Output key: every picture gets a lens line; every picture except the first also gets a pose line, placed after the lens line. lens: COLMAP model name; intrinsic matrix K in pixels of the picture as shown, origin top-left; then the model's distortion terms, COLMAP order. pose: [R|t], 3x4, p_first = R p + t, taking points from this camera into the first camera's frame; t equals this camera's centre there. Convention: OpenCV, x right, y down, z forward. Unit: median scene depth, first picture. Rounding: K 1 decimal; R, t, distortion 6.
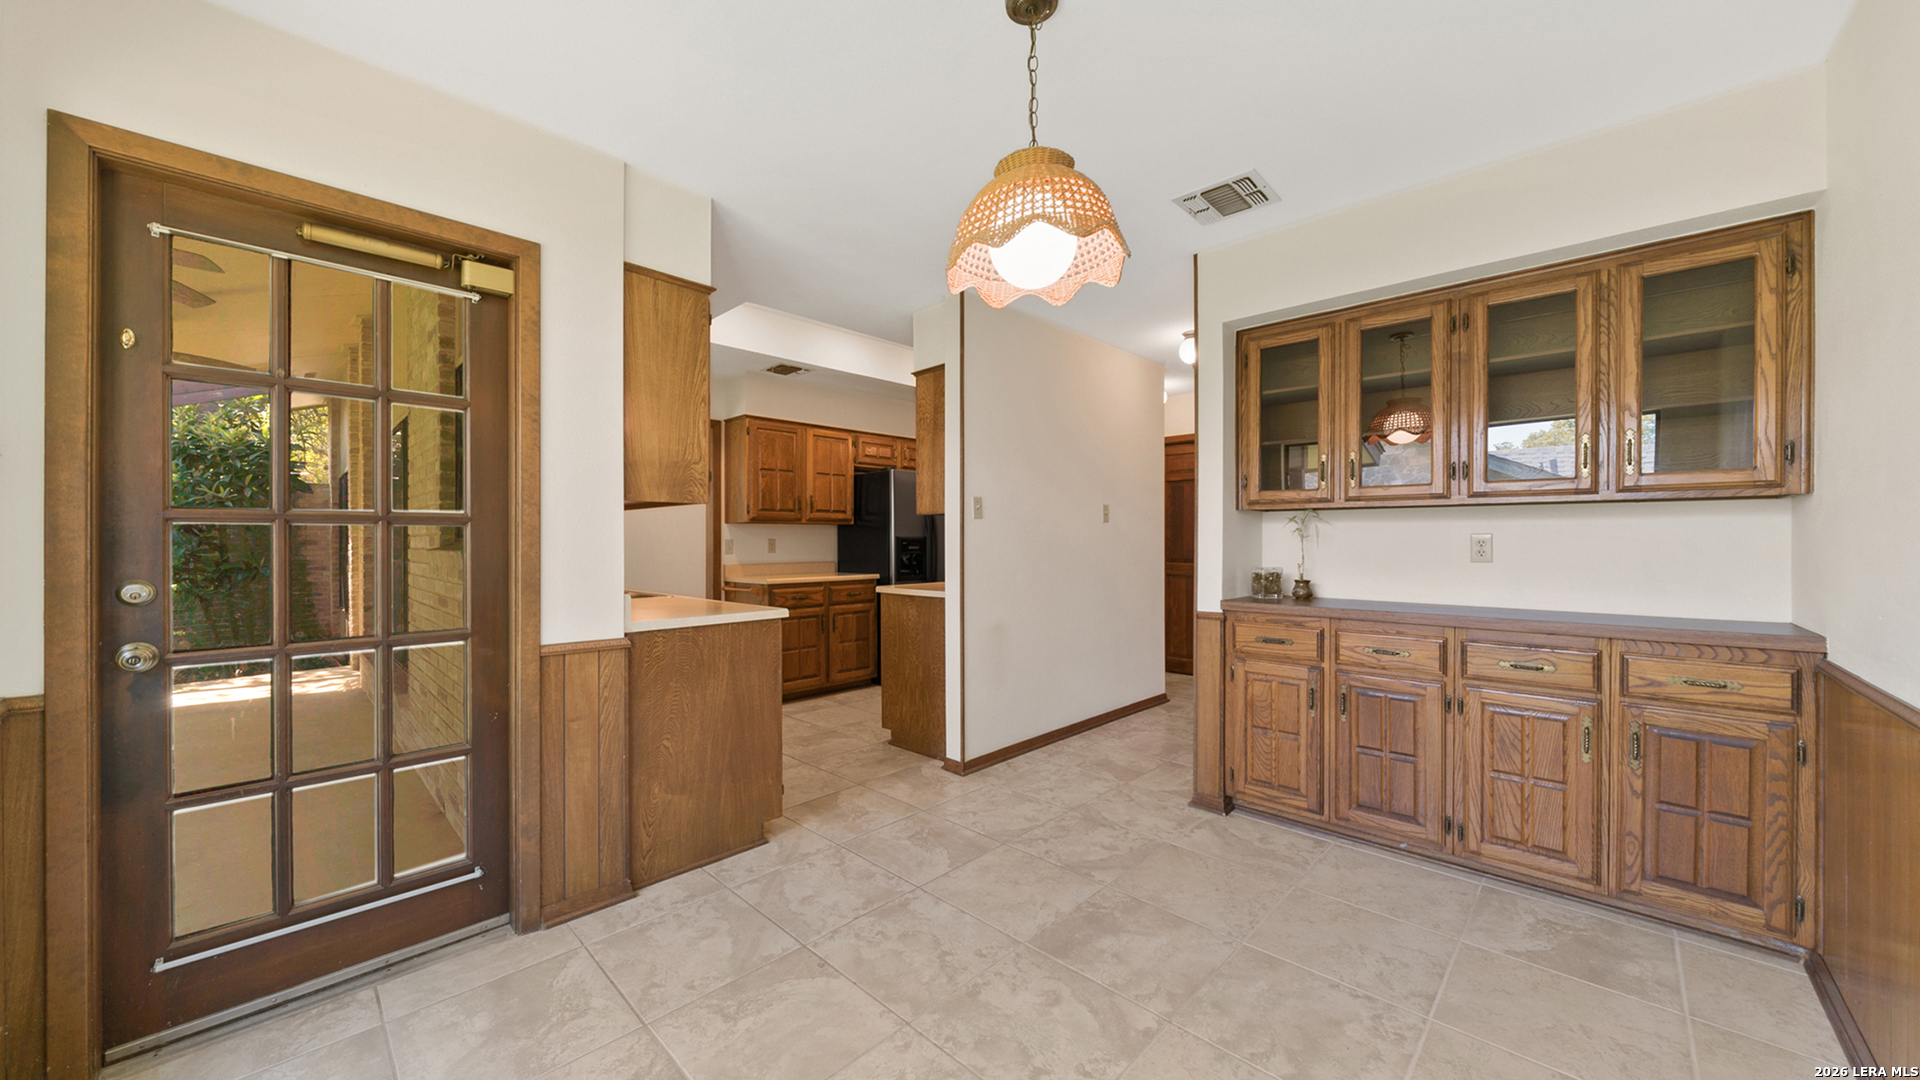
lens RADIAL K [[660.4, 0, 951.0], [0, 660.4, 544.0], [0, 0, 1]] dist [-0.006645, 0.000380]
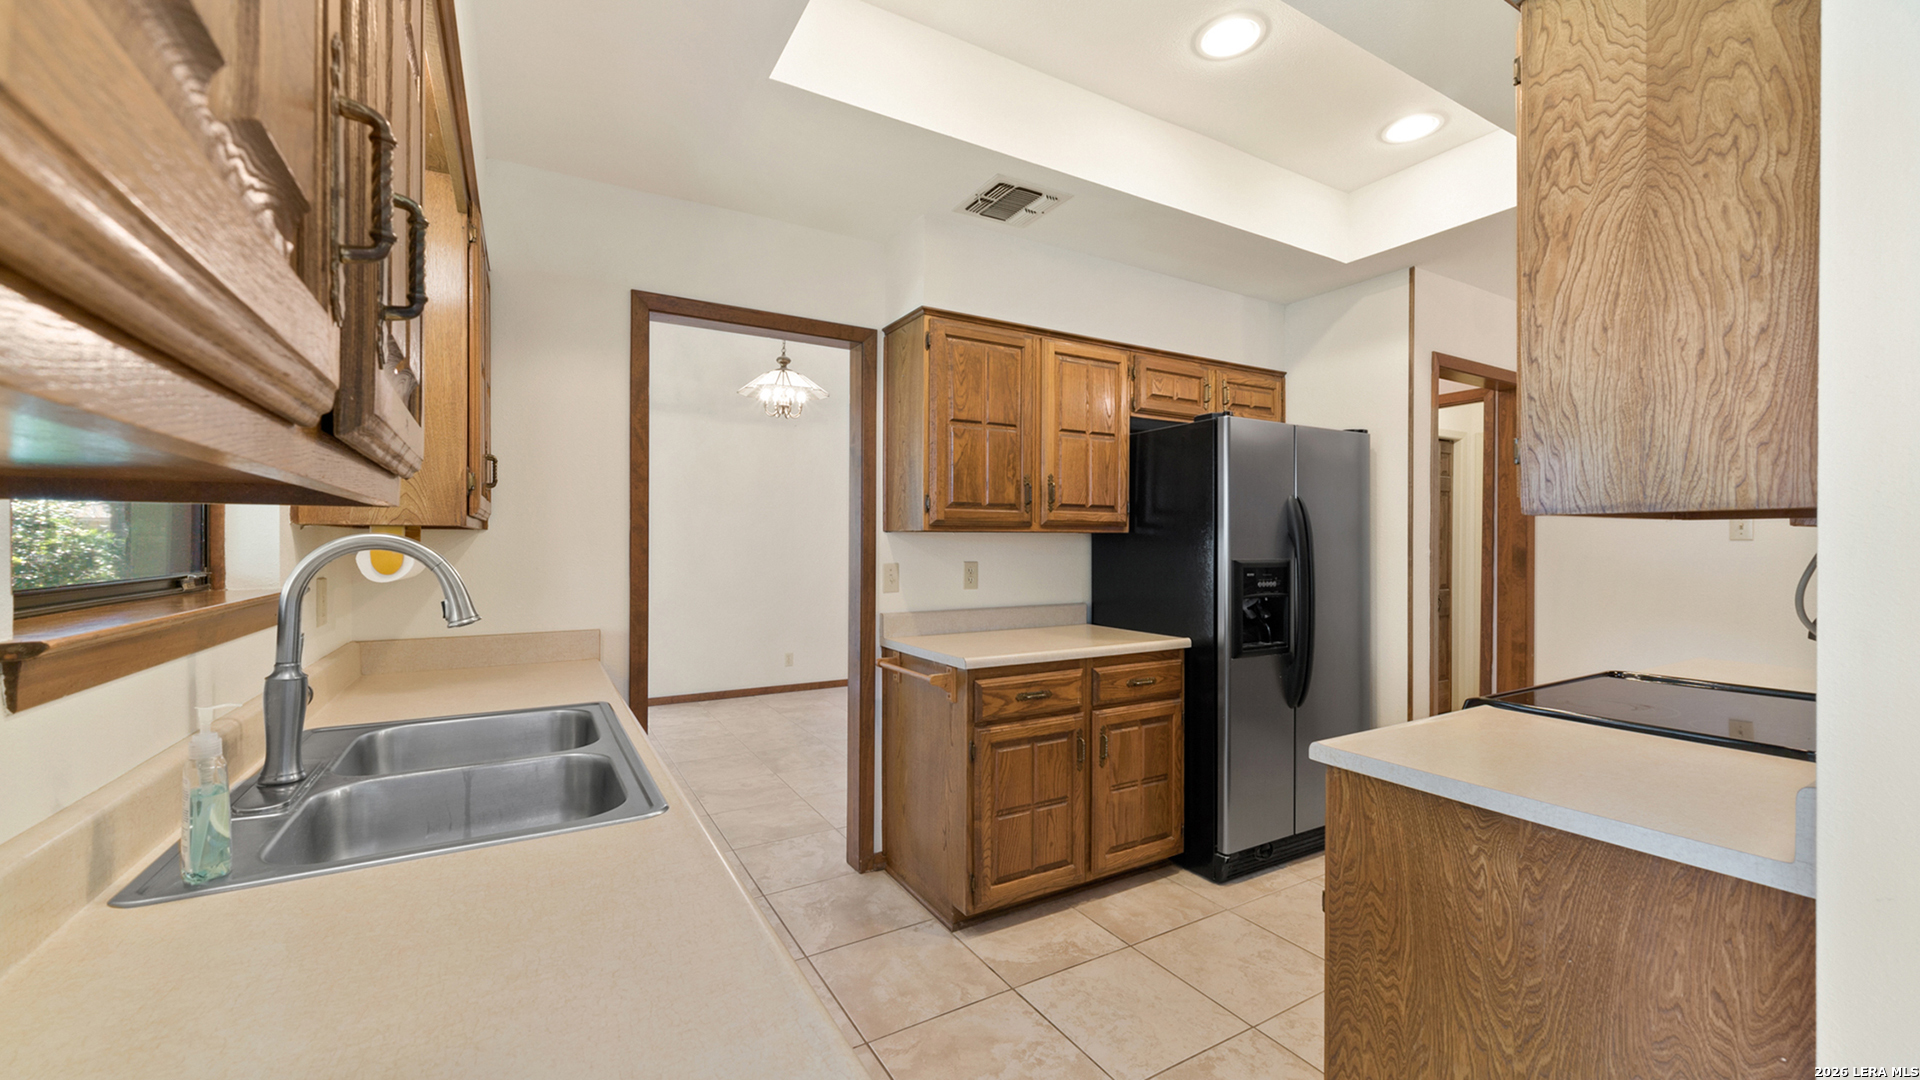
lens RADIAL K [[741.3, 0, 965.9], [0, 741.3, 538.9], [0, 0, 1]] dist [-0.001696, -0.000075]
pose [[0.968941, 0.003614, -0.247268, -0.136671], [-0.006188, 0.999934, -0.009633, -0.020426], [0.247217, 0.010864, 0.968899, 0.451489]]
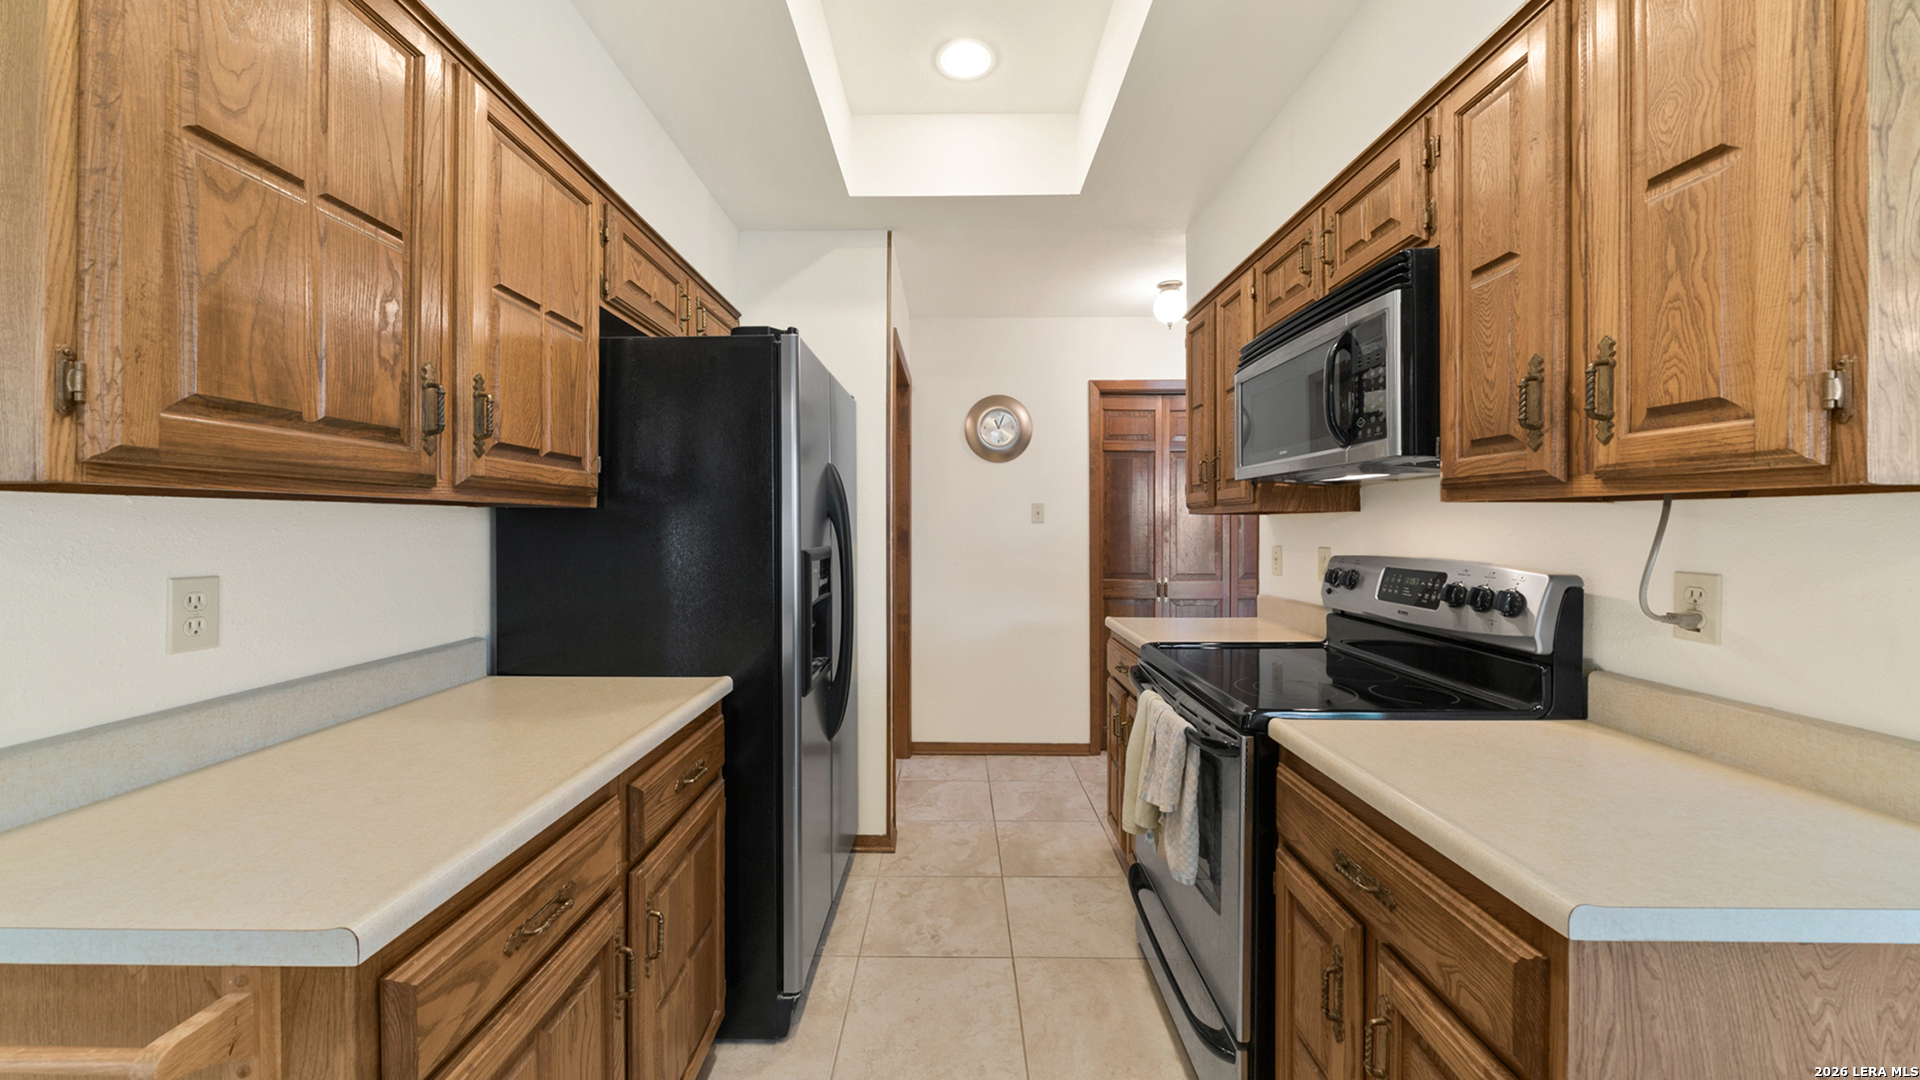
lens RADIAL K [[660.4, 0, 942.7], [0, 660.4, 525.5], [0, 0, 1]] dist [-0.006645, 0.000380]
pose [[0.724521, 0.003661, 0.689243, -0.252380], [0.001135, 0.999978, -0.006505, -0.021606], [-0.689252, 0.005496, 0.724501, 0.732830]]
